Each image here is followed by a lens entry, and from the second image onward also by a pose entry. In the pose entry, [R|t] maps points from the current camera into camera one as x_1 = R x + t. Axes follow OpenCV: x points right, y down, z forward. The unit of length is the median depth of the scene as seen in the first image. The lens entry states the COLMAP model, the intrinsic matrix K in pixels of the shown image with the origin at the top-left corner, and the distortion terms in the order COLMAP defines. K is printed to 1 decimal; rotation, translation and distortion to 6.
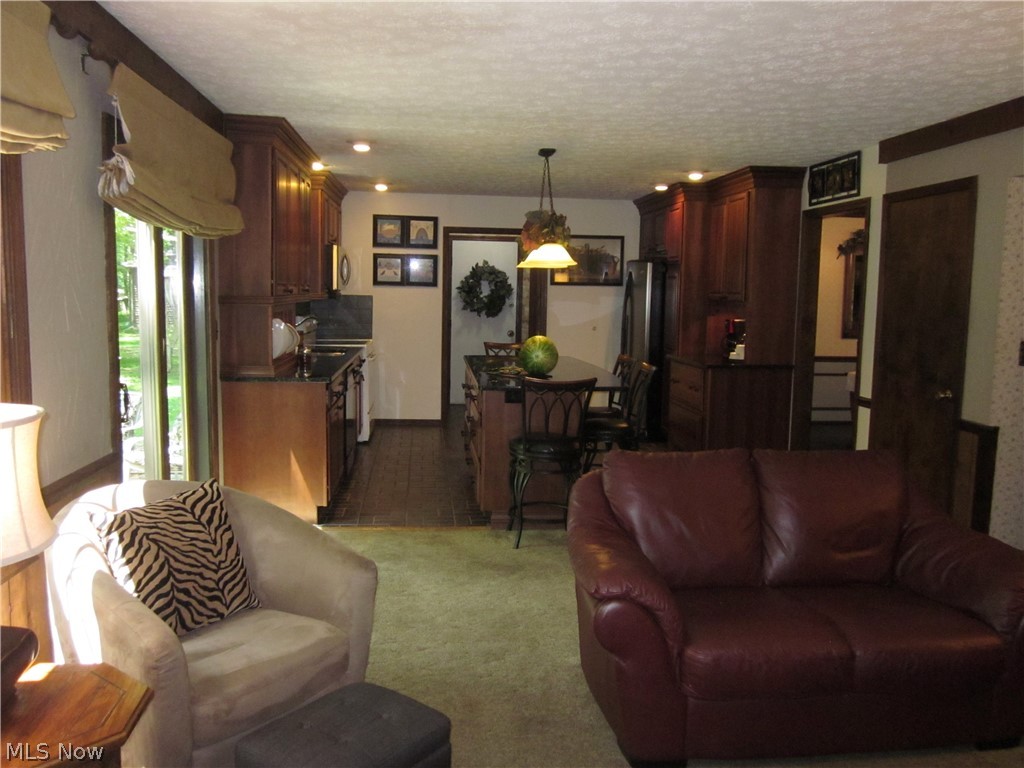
lens RADIAL K [[851.3, 0, 512.1], [0, 851.3, 384.1], [0, 0, 1]] dist [-0.019924, -0.010209]
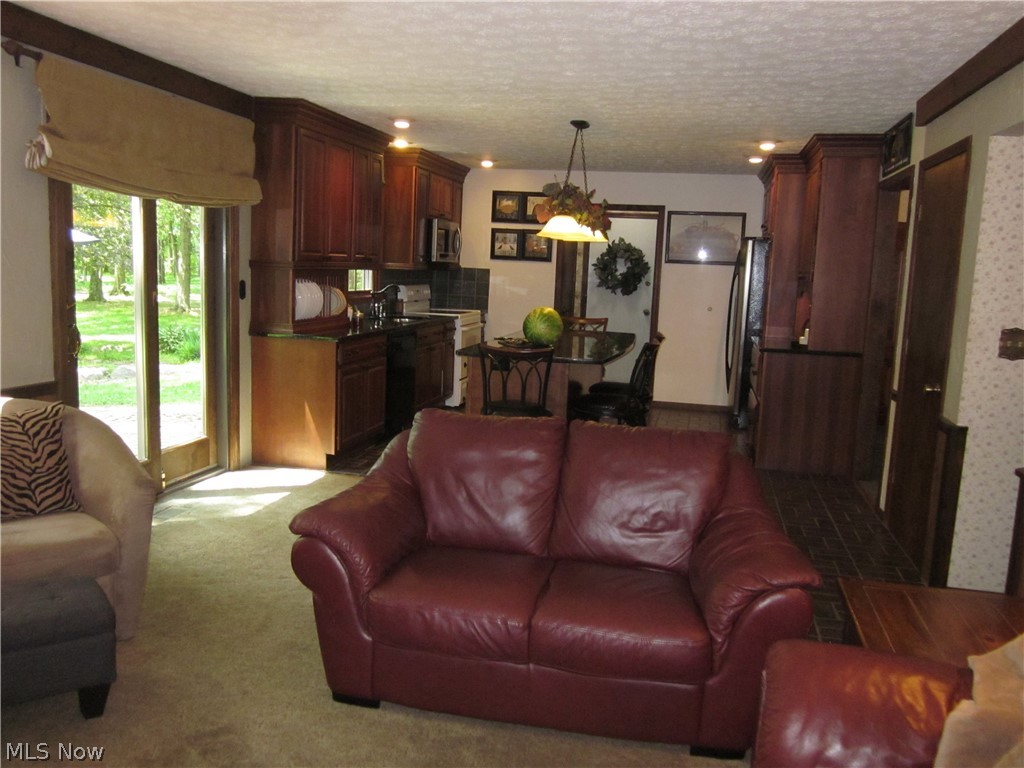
lens RADIAL K [[851.3, 0, 514.7], [0, 851.3, 381.4], [0, 0, 1]] dist [-0.019924, -0.010209]
pose [[0.949616, 0.064375, -0.306733, 0.332217], [-0.059154, 0.997902, 0.026299, 0.007137], [0.307782, -0.006829, 0.951432, 0.030326]]
